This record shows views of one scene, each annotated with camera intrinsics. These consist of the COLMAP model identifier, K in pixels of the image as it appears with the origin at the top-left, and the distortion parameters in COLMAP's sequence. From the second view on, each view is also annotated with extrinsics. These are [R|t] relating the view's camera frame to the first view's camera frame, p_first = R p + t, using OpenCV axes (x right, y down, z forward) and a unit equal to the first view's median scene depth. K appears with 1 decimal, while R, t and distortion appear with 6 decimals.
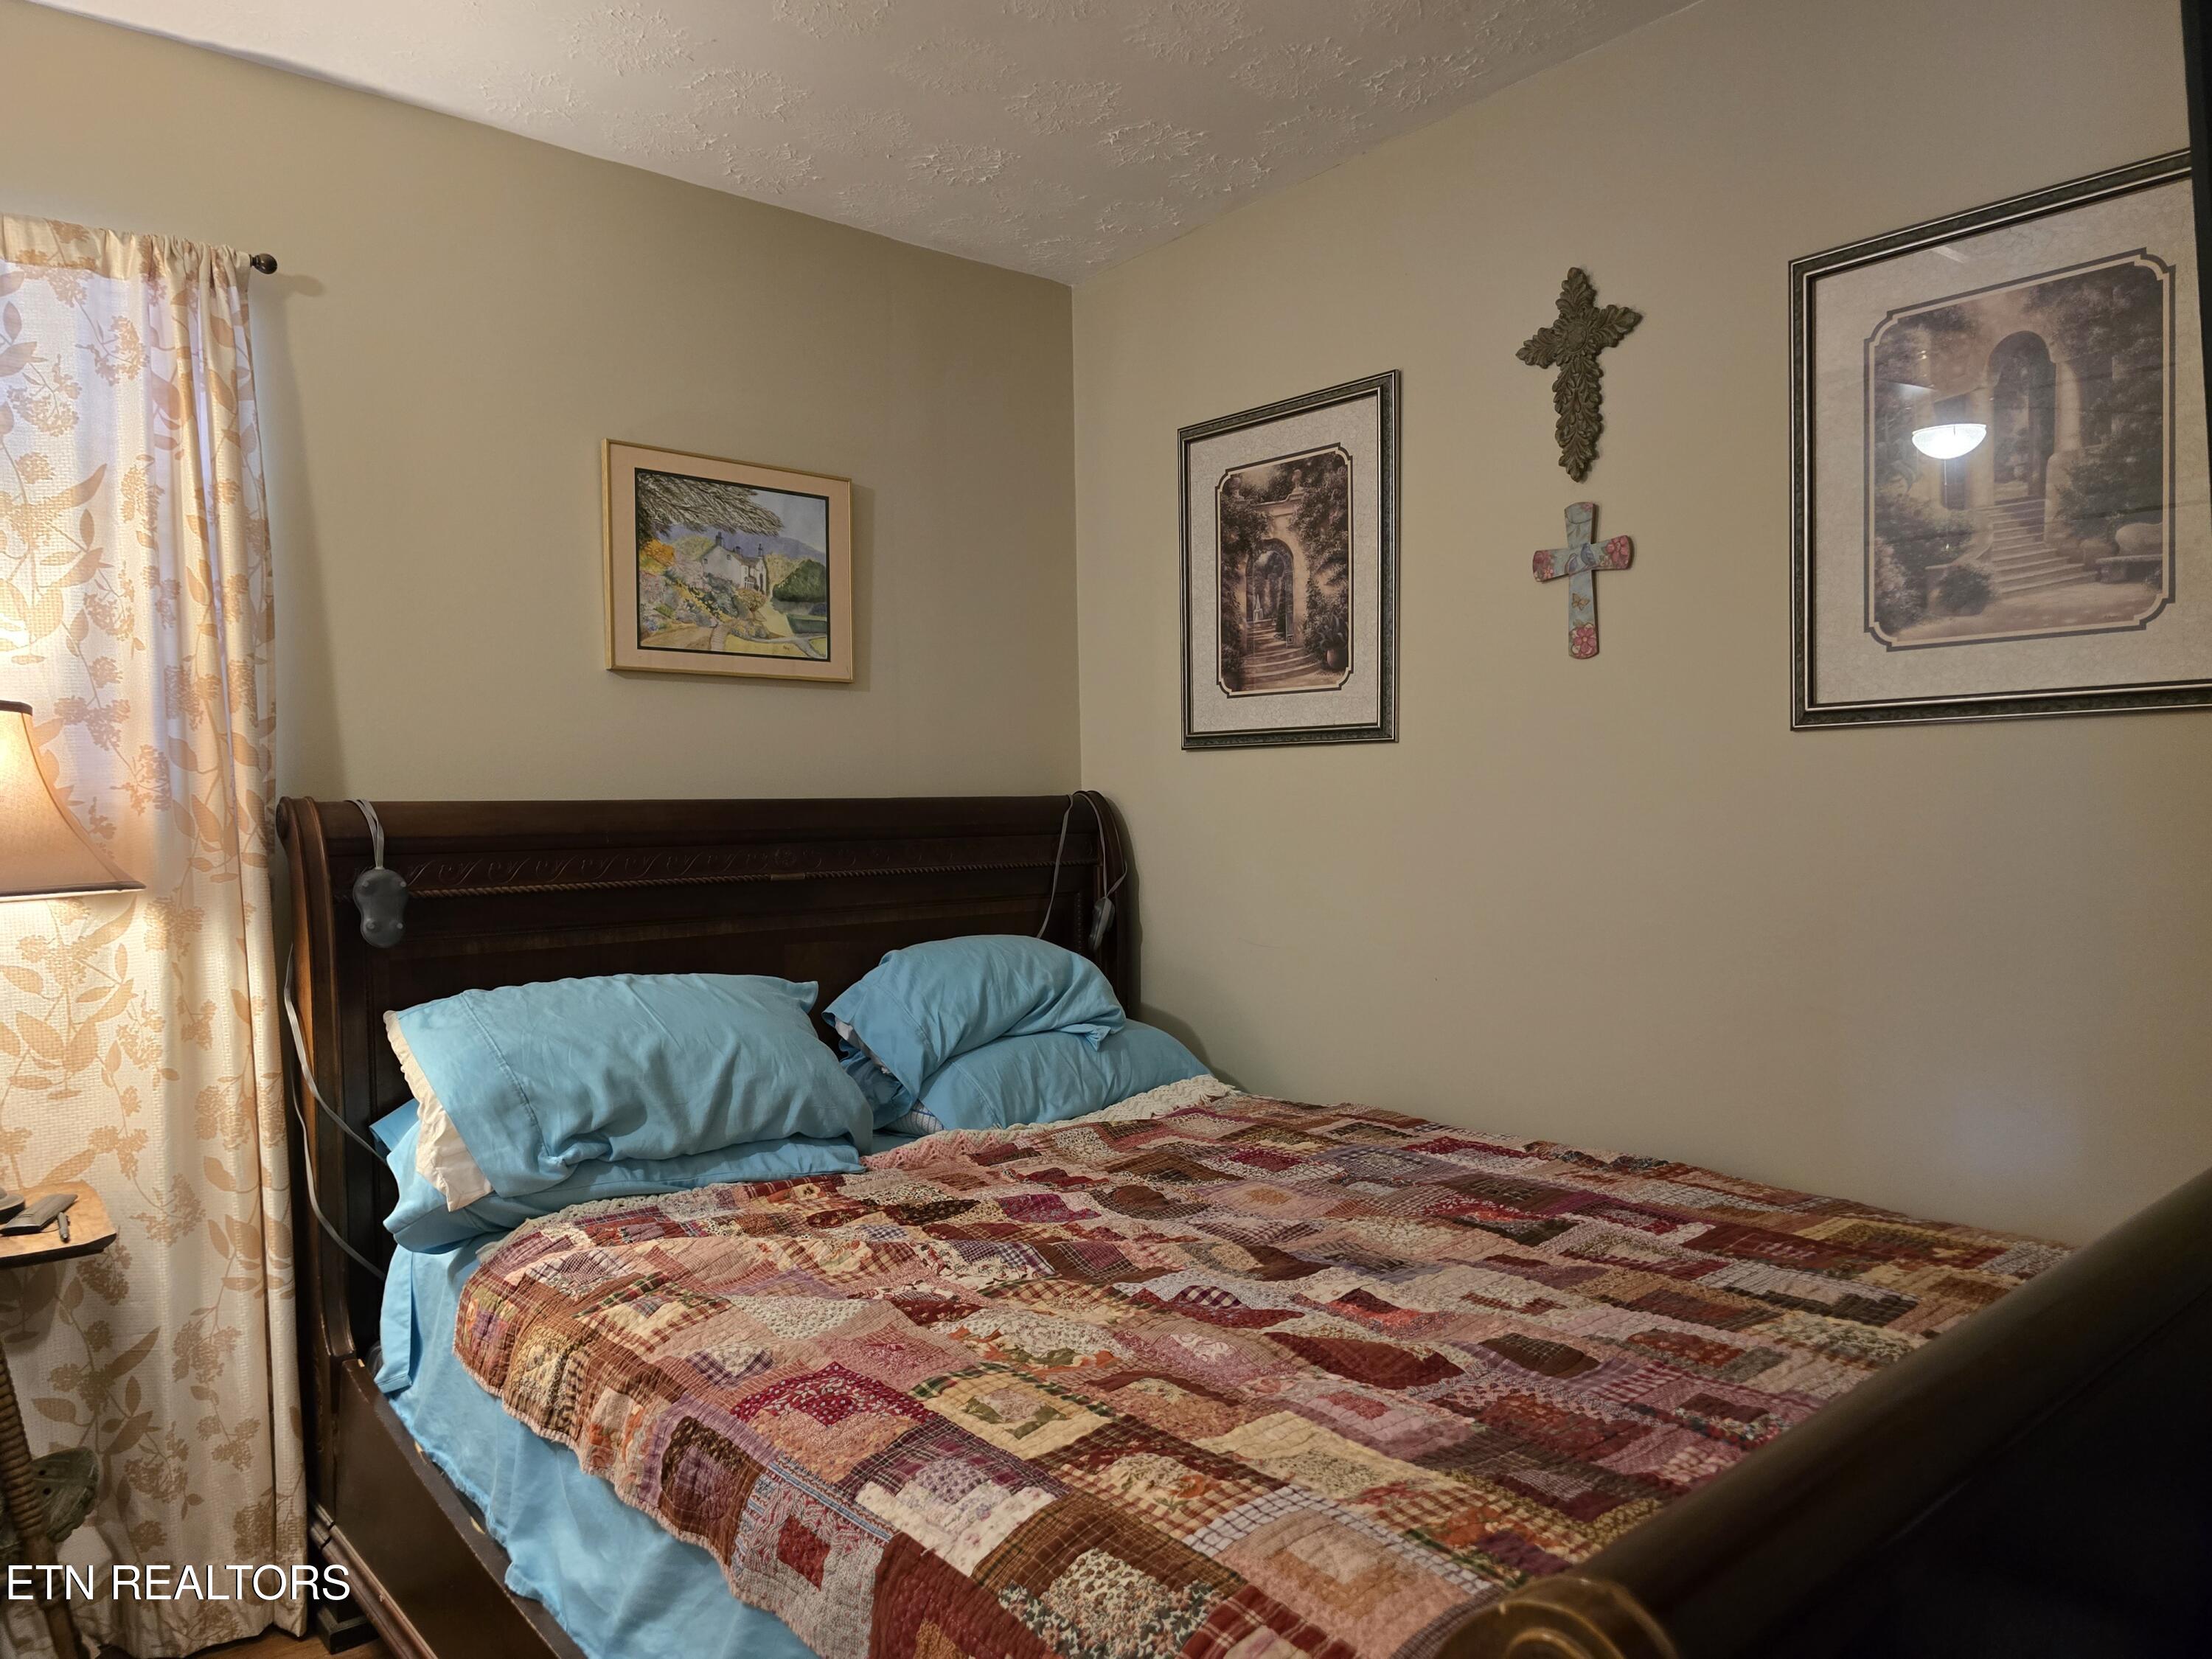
lens RADIAL K [[1475.4, 0, 1103.8], [0, 1475.4, 852.3], [0, 0, 1]] dist [0.058204, -0.055001]
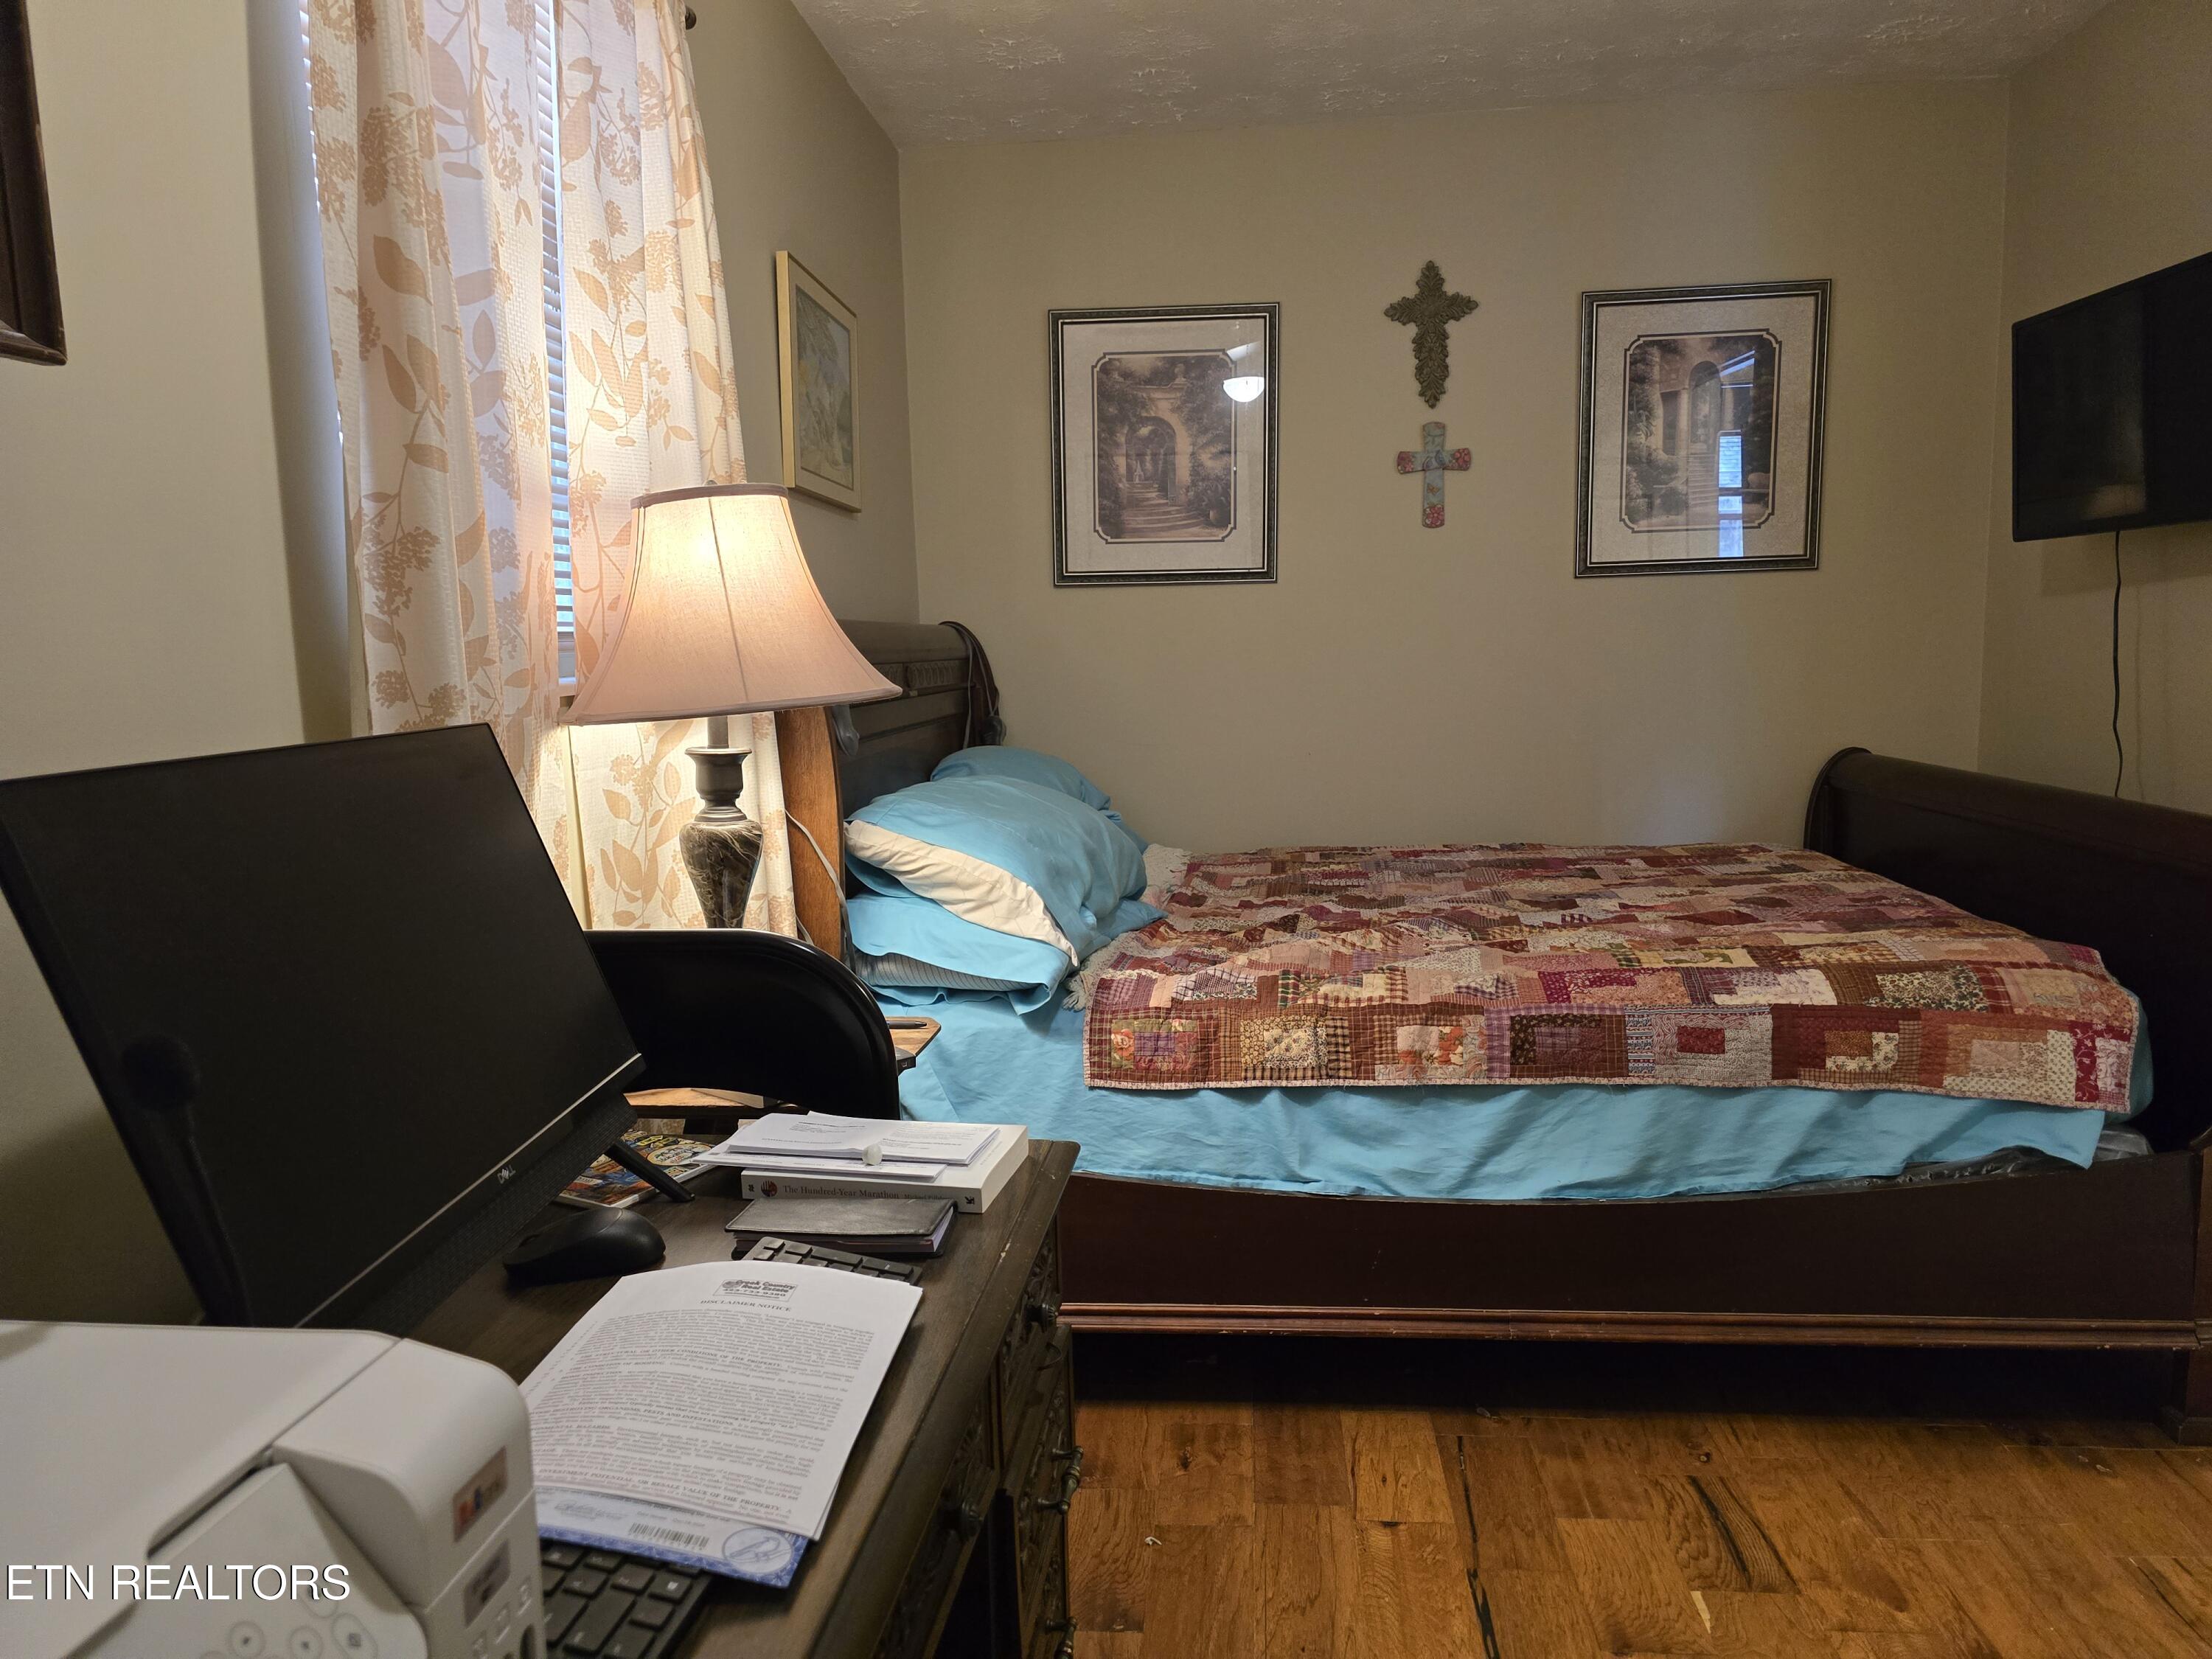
lens RADIAL K [[1475.4, 0, 1111.6], [0, 1475.4, 815.4], [0, 0, 1]] dist [0.058204, -0.055001]
pose [[0.722034, -0.081876, 0.686996, -0.863003], [0.037103, 0.996126, 0.079723, 0.025094], [-0.690862, -0.032073, 0.722275, 0.115969]]
